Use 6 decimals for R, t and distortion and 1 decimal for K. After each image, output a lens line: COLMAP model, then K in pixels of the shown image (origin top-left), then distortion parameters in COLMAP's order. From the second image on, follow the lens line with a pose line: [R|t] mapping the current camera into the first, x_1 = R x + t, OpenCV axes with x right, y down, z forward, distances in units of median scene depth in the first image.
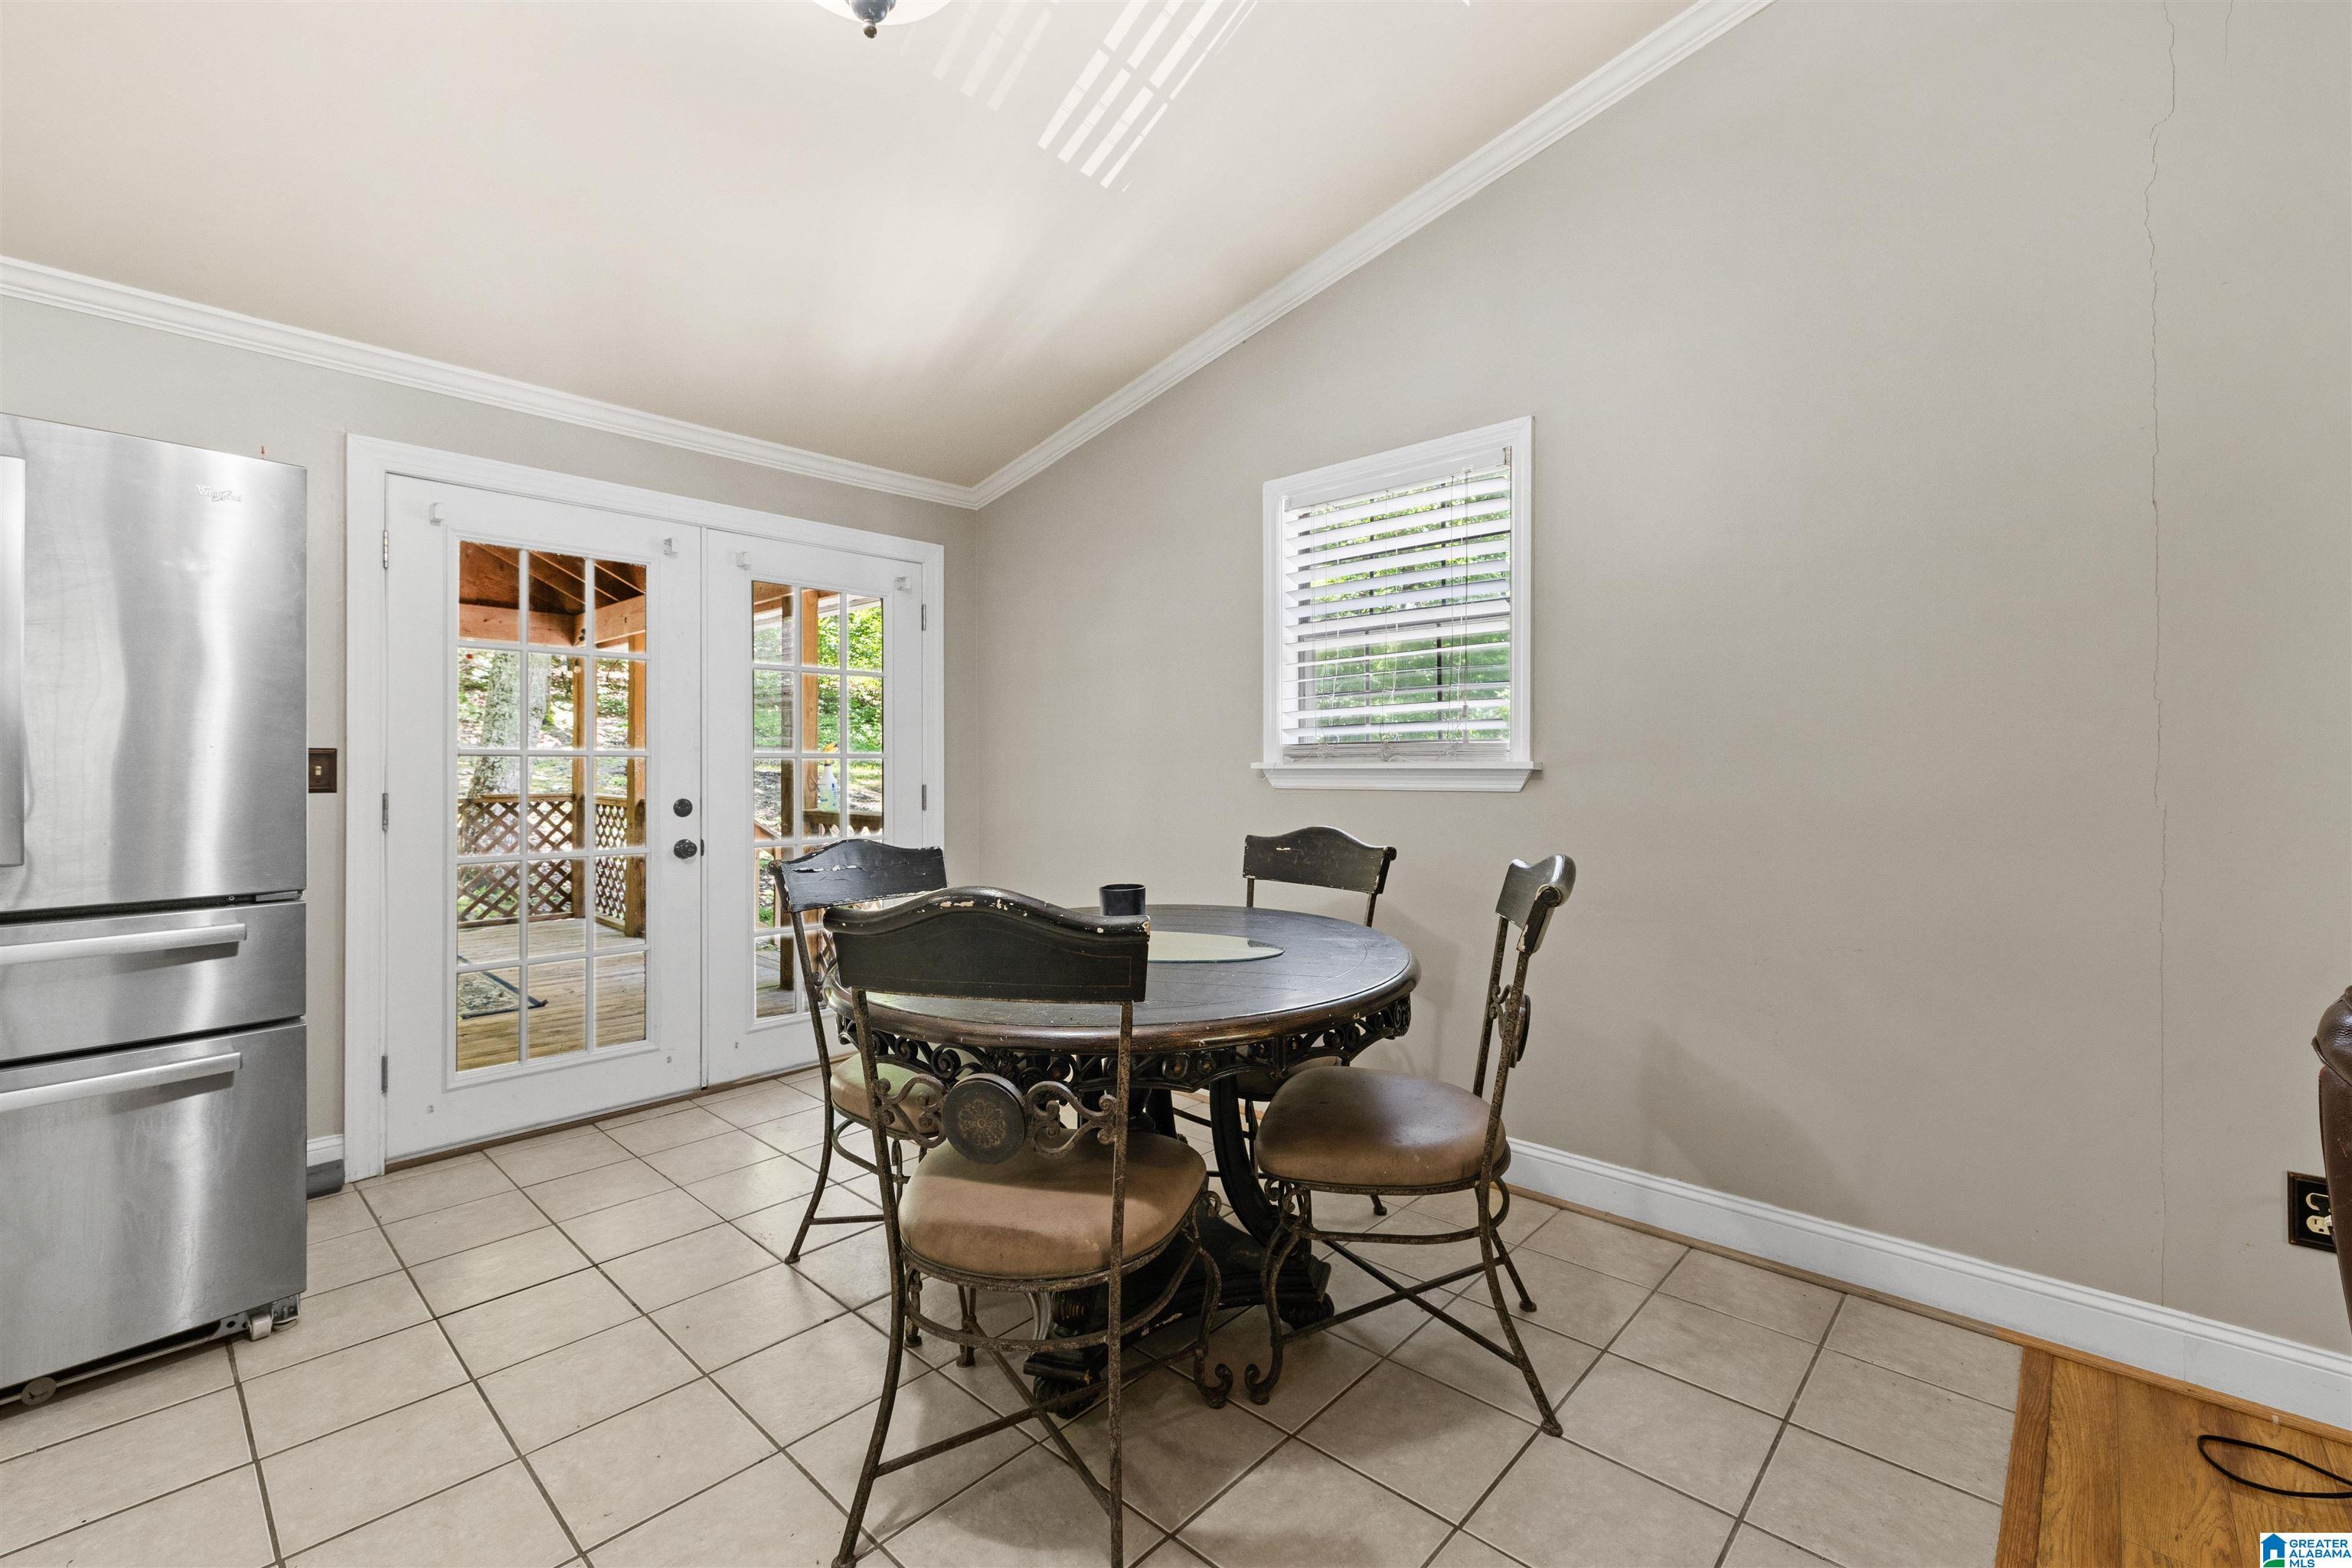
lens RADIAL K [[996.1, 0, 1159.4], [0, 996.1, 780.3], [0, 0, 1]] dist [0.002569, 0.000163]
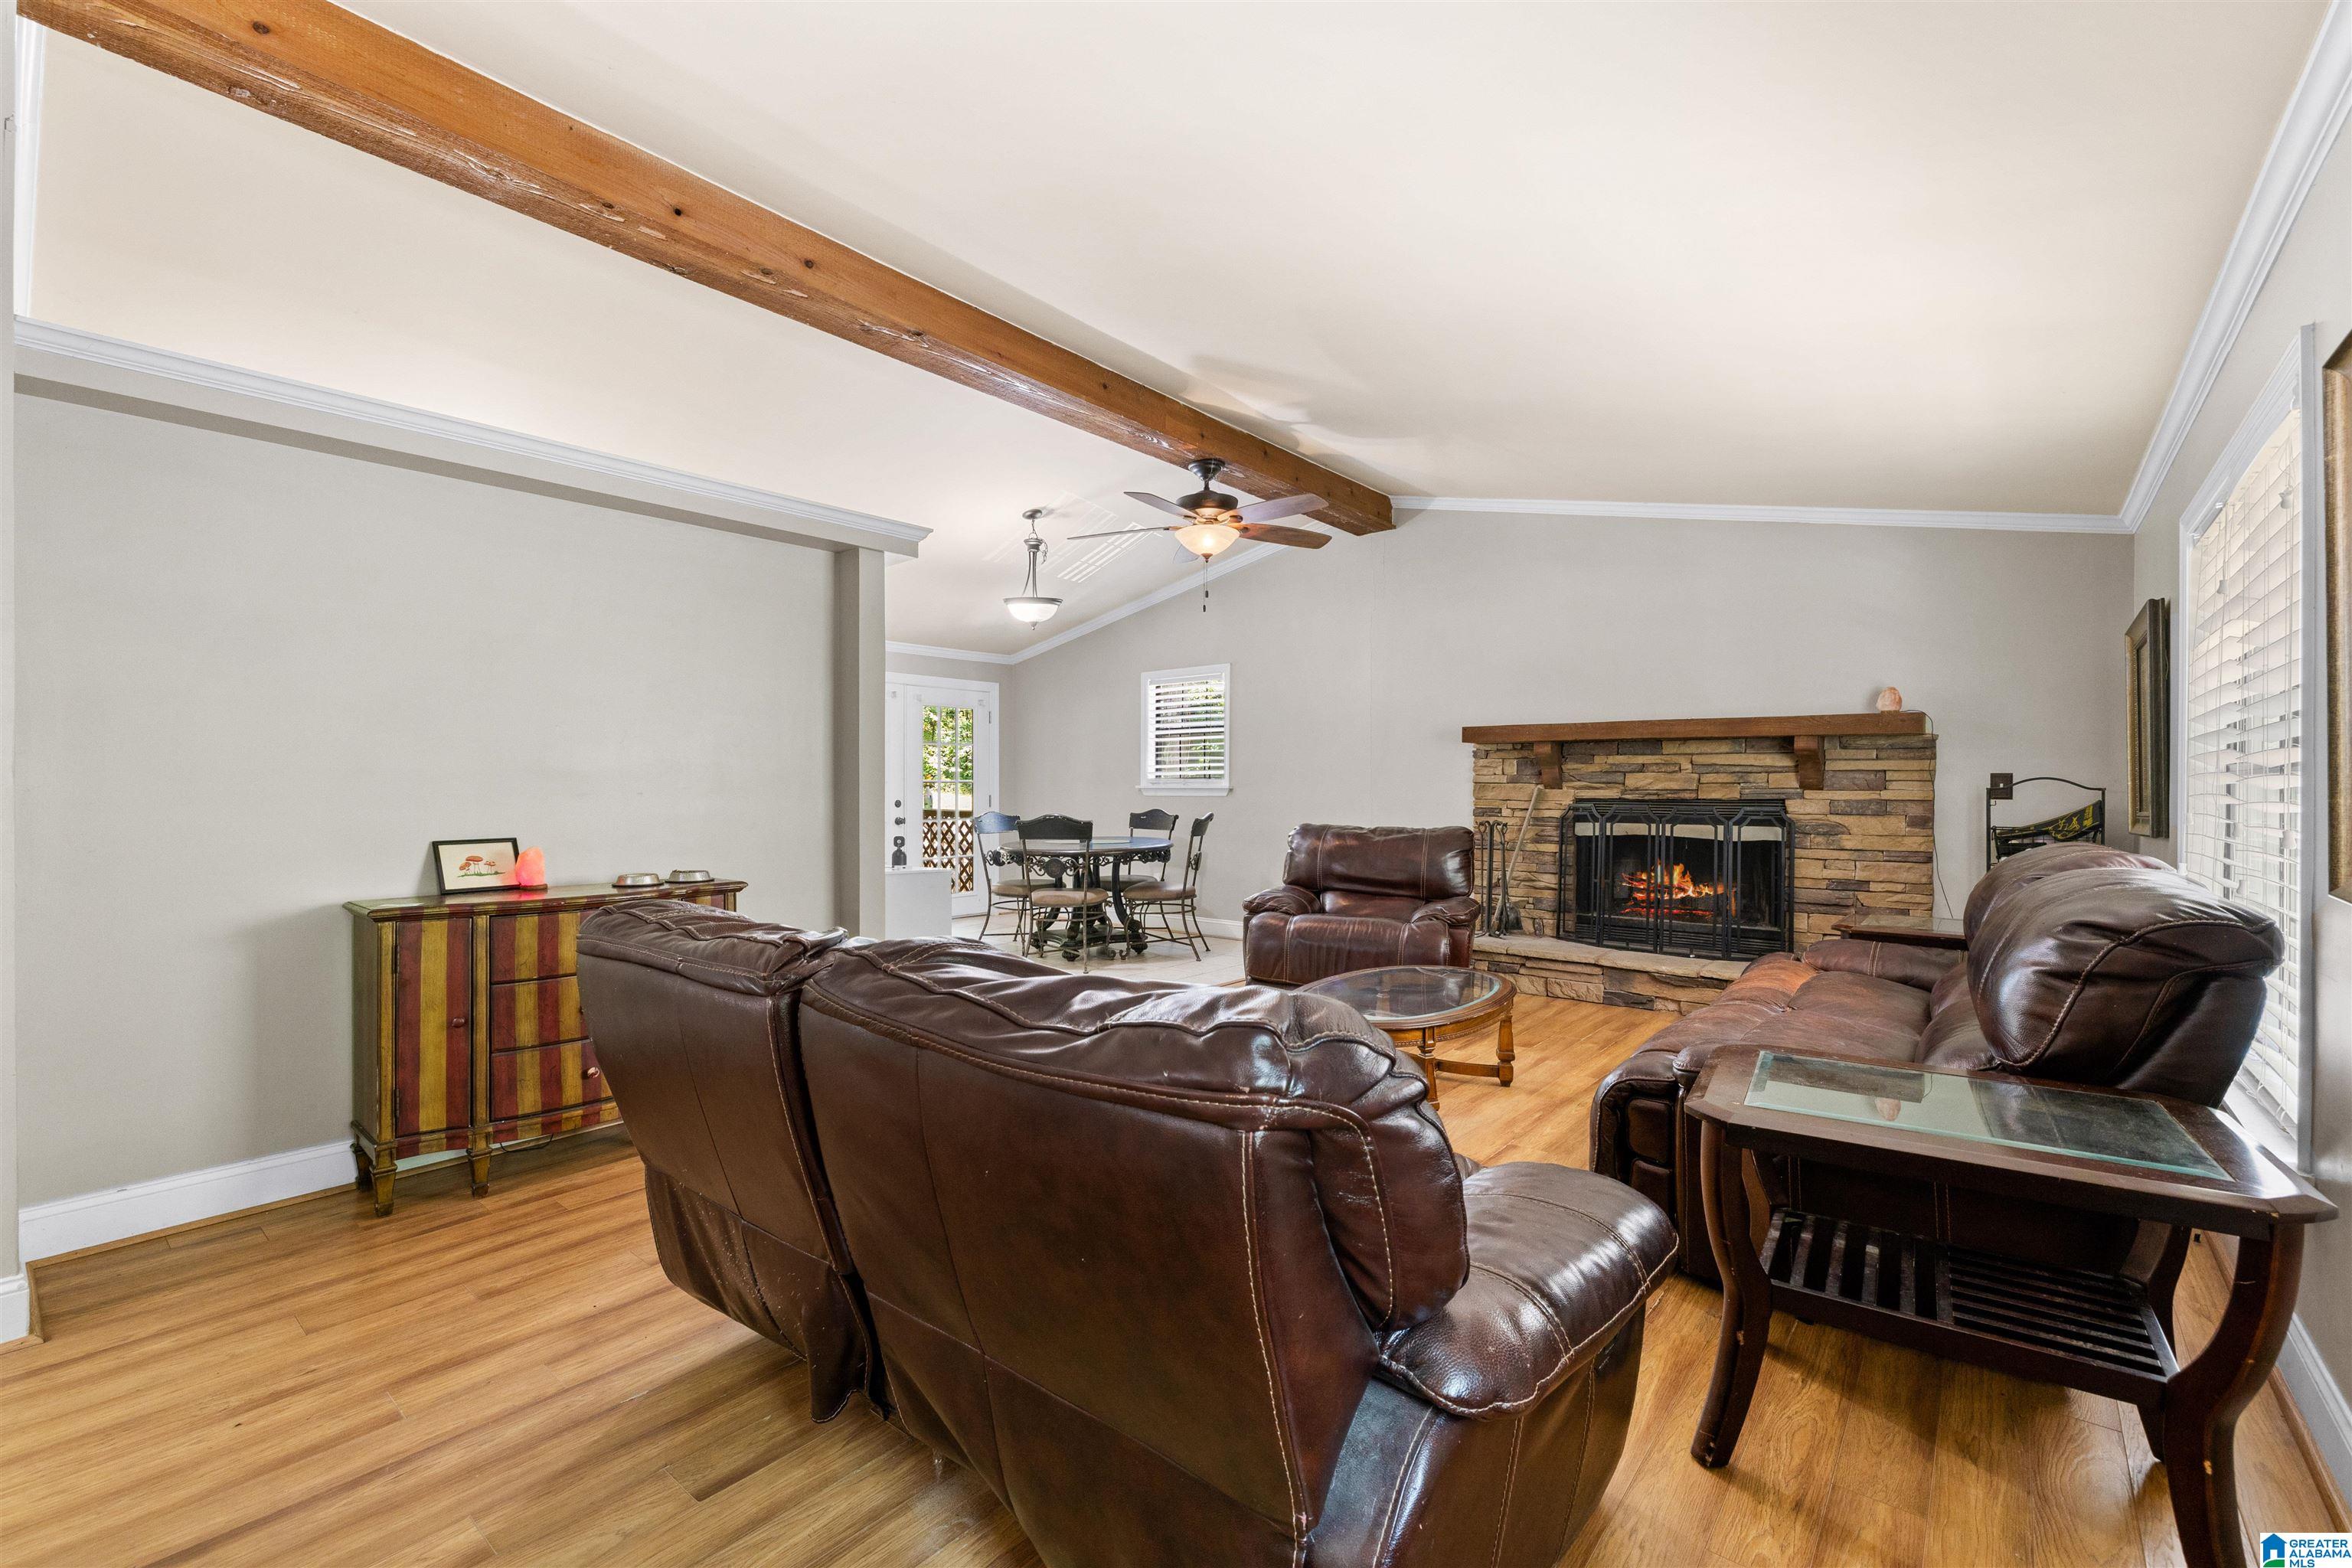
lens RADIAL K [[1008.6, 0, 1165.0], [0, 1008.6, 794.4], [0, 0, 1]] dist [0.003809, 0.000205]
pose [[0.998750, -0.000927, 0.049979, 0.043767], [0.001141, 0.999990, -0.004238, 0.016574], [-0.049974, 0.004290, 0.998741, -1.755775]]
